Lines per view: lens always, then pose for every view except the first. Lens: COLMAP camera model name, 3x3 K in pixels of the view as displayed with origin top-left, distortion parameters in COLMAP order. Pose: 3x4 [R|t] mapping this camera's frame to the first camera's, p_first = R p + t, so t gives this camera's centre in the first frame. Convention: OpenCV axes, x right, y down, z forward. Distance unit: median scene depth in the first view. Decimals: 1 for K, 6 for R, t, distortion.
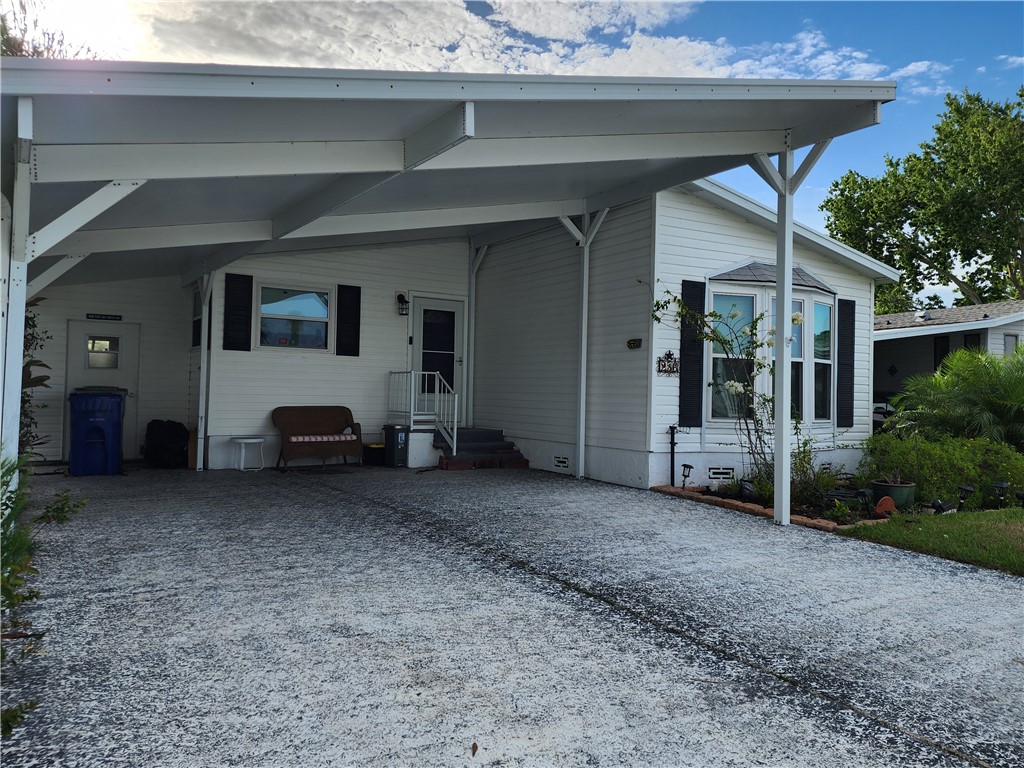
lens RADIAL K [[687.1, 0, 512.0], [0, 687.1, 384.0], [0, 0, 1]] dist [0.087292, -0.081989]
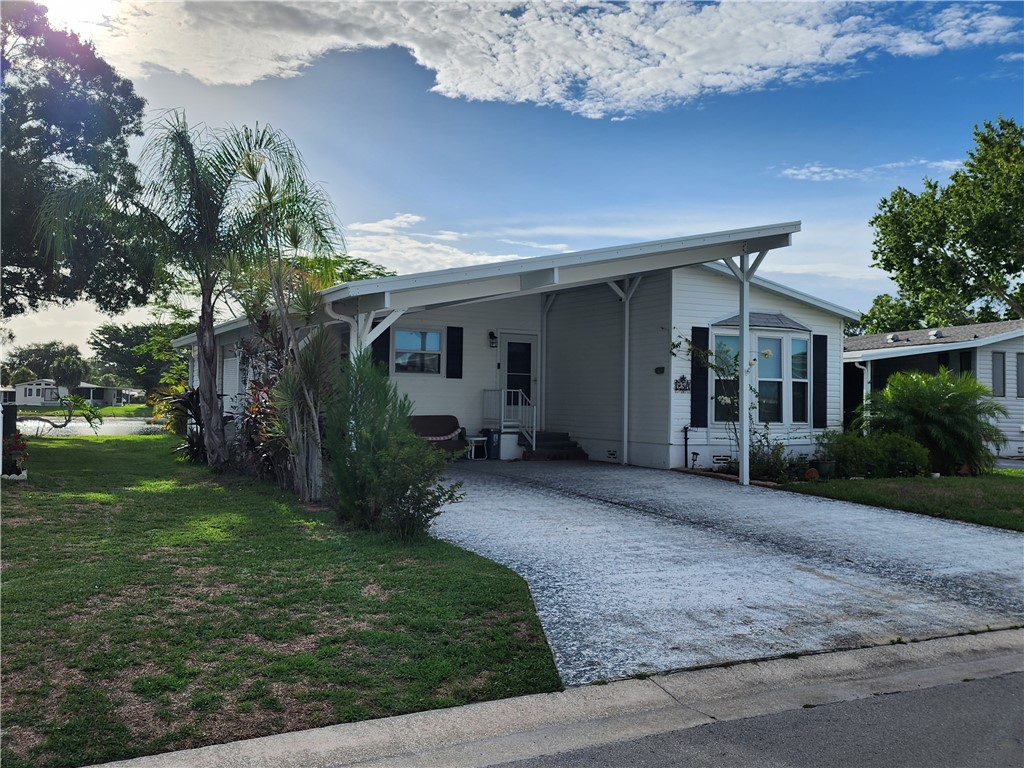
lens RADIAL K [[687.6, 0, 519.8], [0, 687.6, 383.3], [0, 0, 1]] dist [0.083692, -0.079861]
pose [[0.996986, -0.010897, -0.076817, -0.005706], [0.009576, 0.999800, -0.017547, -0.008346], [0.076993, 0.016758, 0.996891, -0.474639]]
